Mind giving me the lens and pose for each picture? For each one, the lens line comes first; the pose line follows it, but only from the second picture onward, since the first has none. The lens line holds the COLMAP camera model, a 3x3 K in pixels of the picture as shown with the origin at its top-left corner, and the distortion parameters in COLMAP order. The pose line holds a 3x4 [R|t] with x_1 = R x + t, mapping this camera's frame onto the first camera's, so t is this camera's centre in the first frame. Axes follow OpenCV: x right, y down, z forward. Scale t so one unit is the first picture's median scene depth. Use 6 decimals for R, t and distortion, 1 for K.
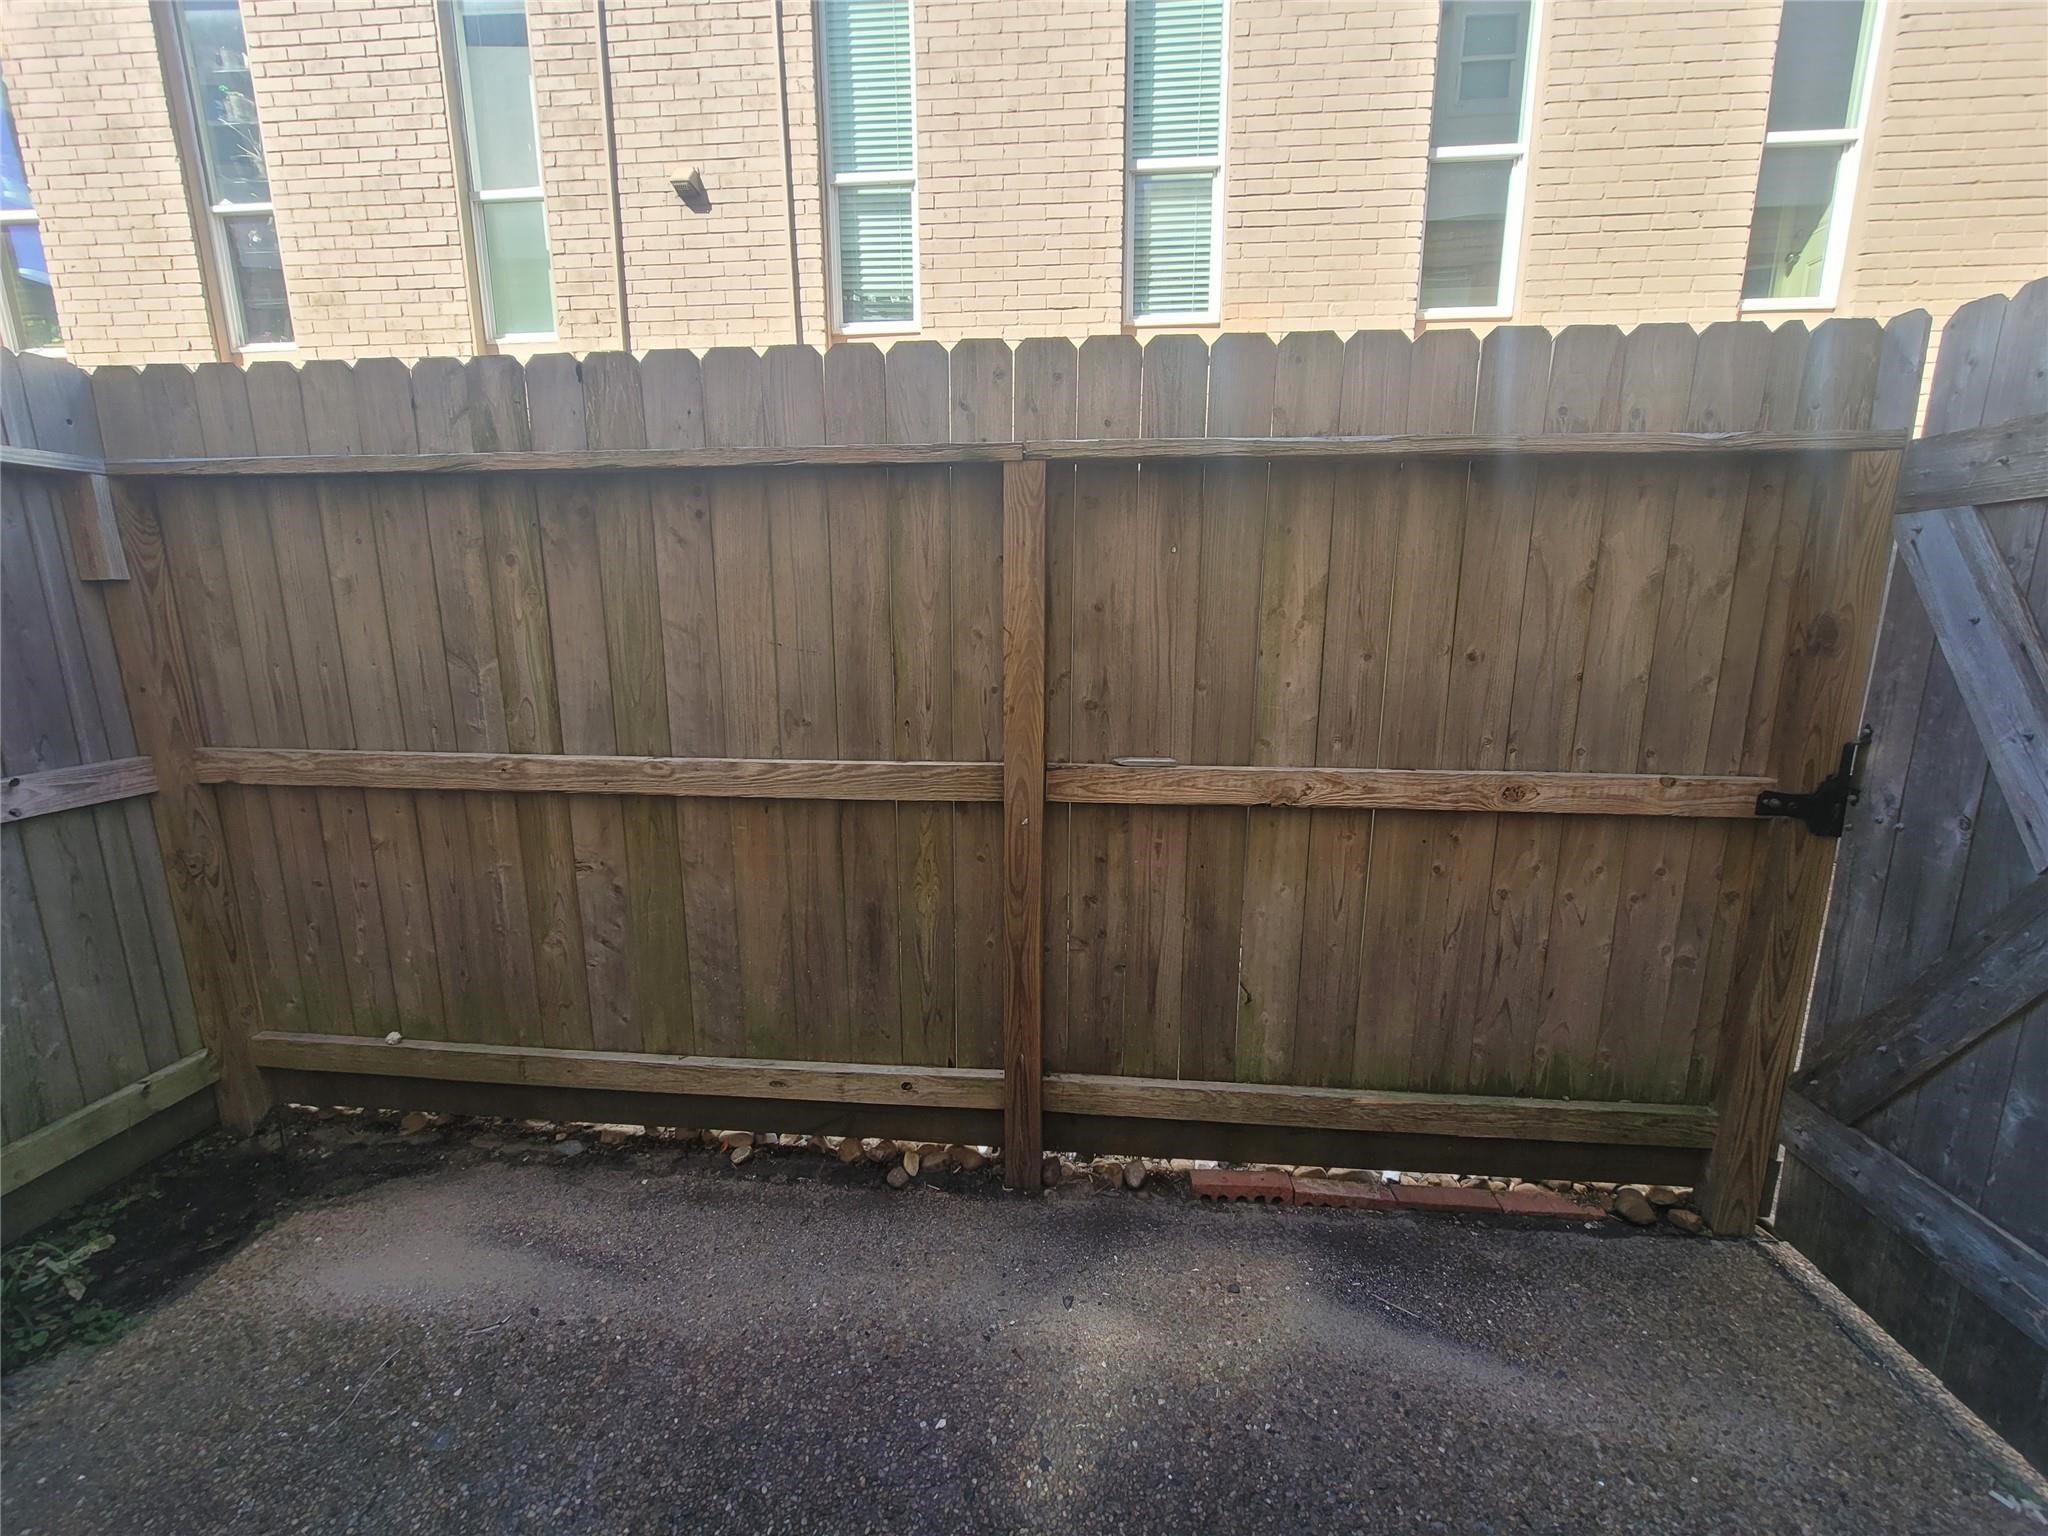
lens RADIAL K [[855.7, 0, 1031.6], [0, 855.7, 760.7], [0, 0, 1]] dist [-0.002744, -0.001145]
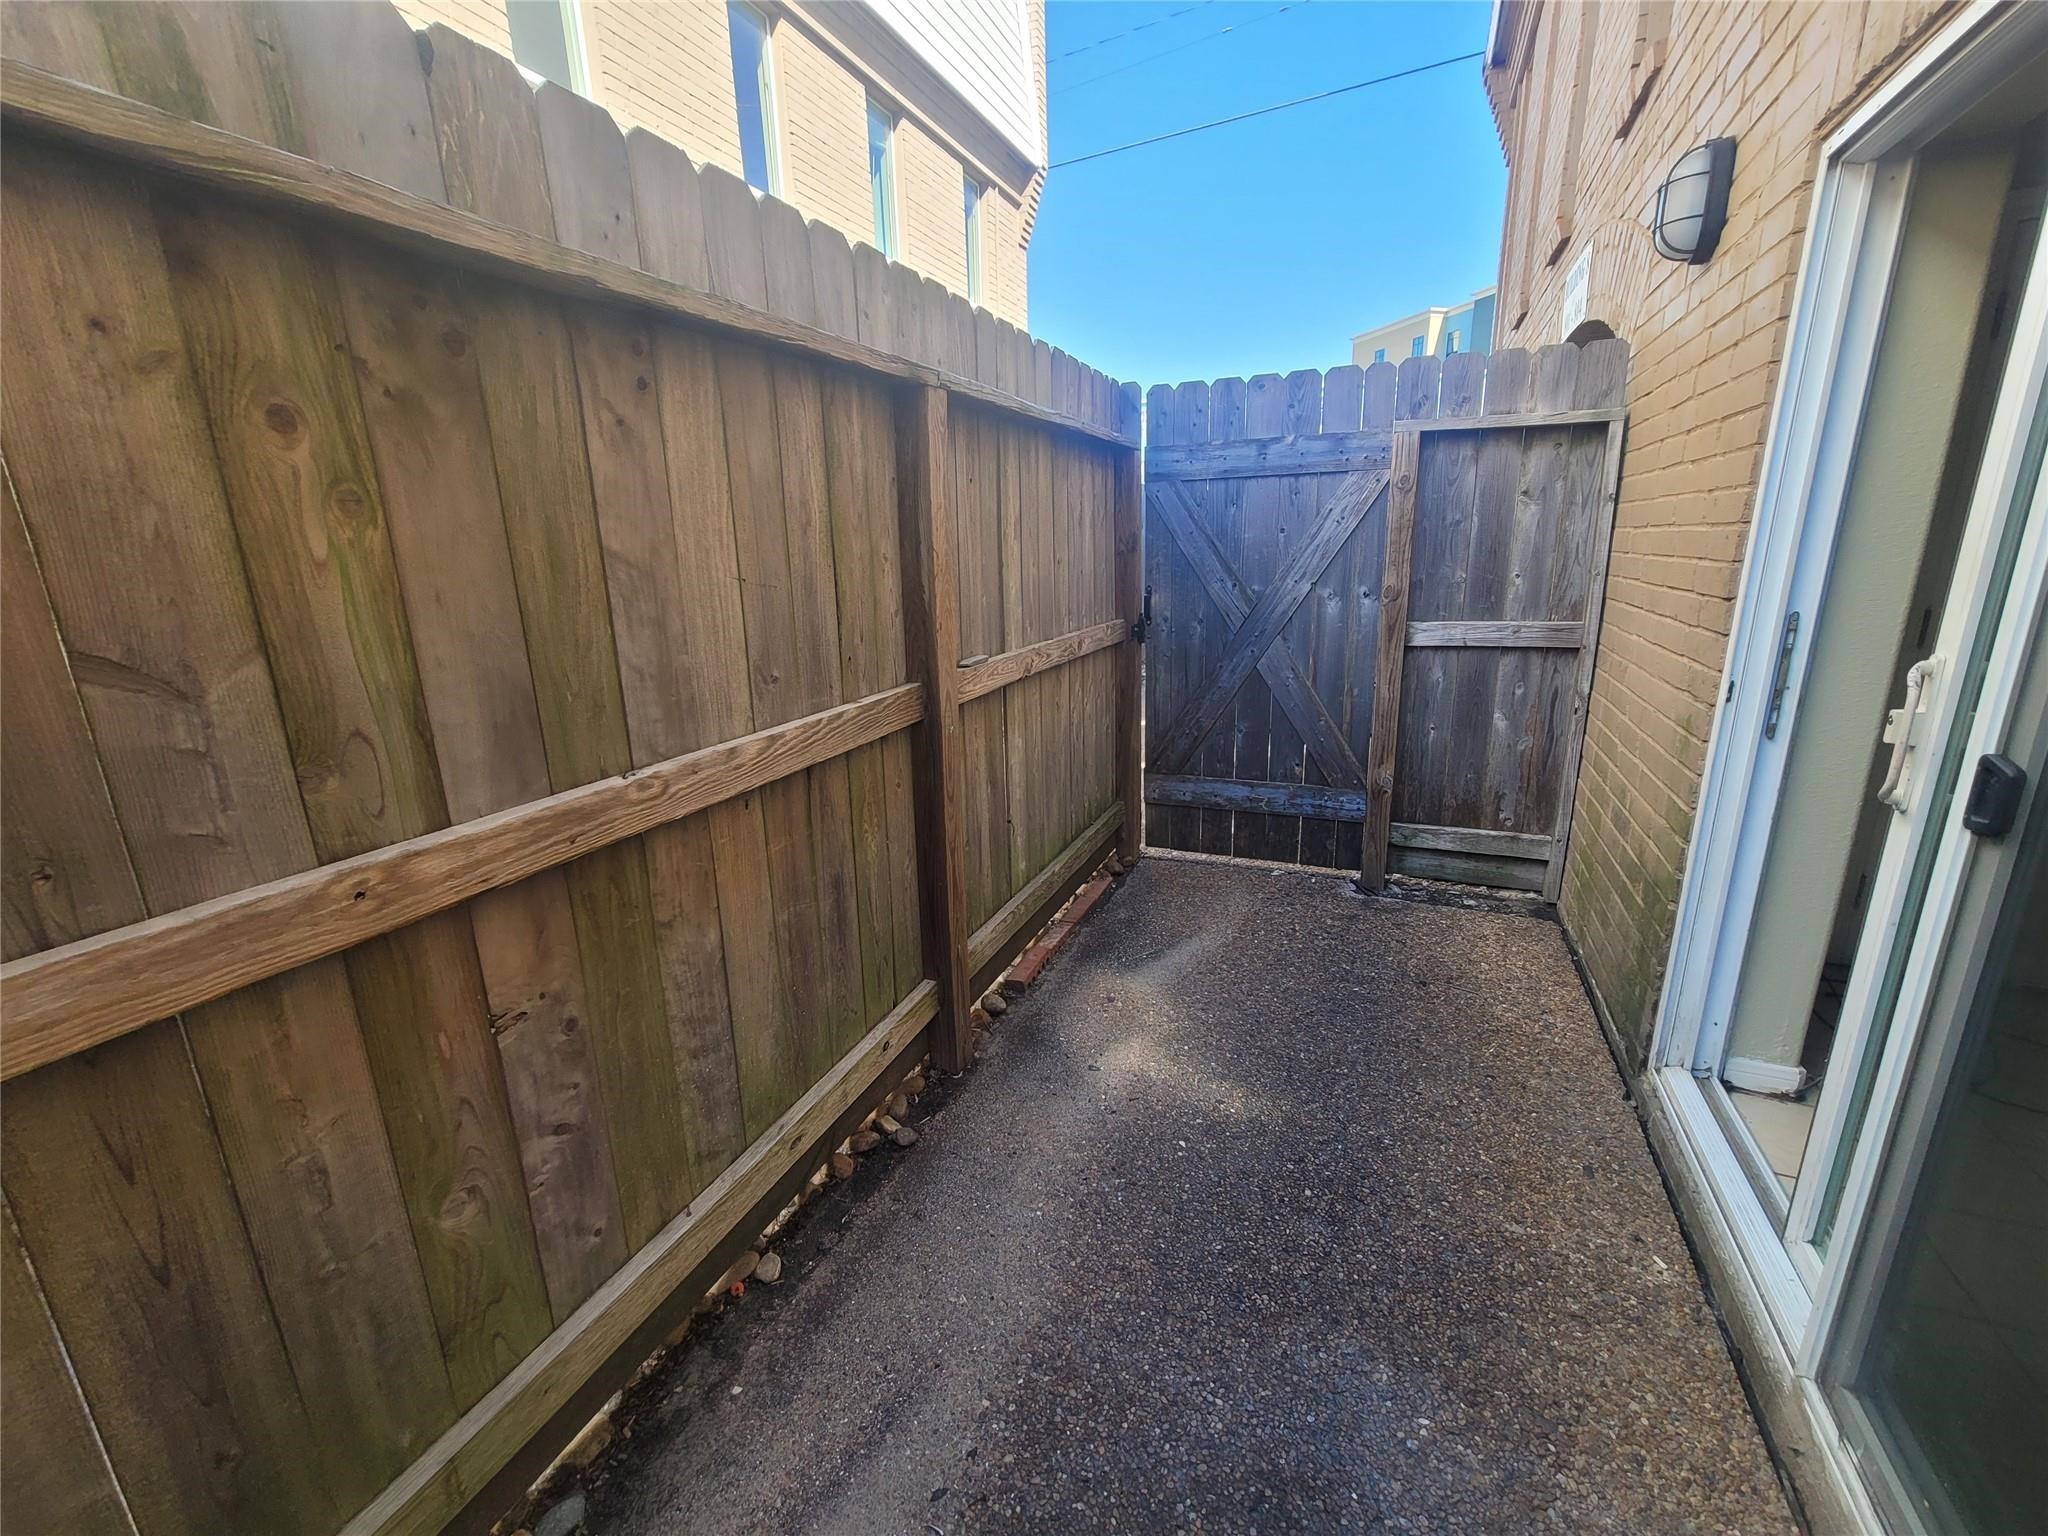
lens RADIAL K [[855.7, 0, 1037.3], [0, 855.7, 762.2], [0, 0, 1]] dist [-0.002744, -0.001145]
pose [[0.292766, -0.248999, 0.923194, -0.943504], [0.198029, 0.960355, 0.196222, -0.077199], [-0.935453, 0.125372, 0.330469, 0.522003]]
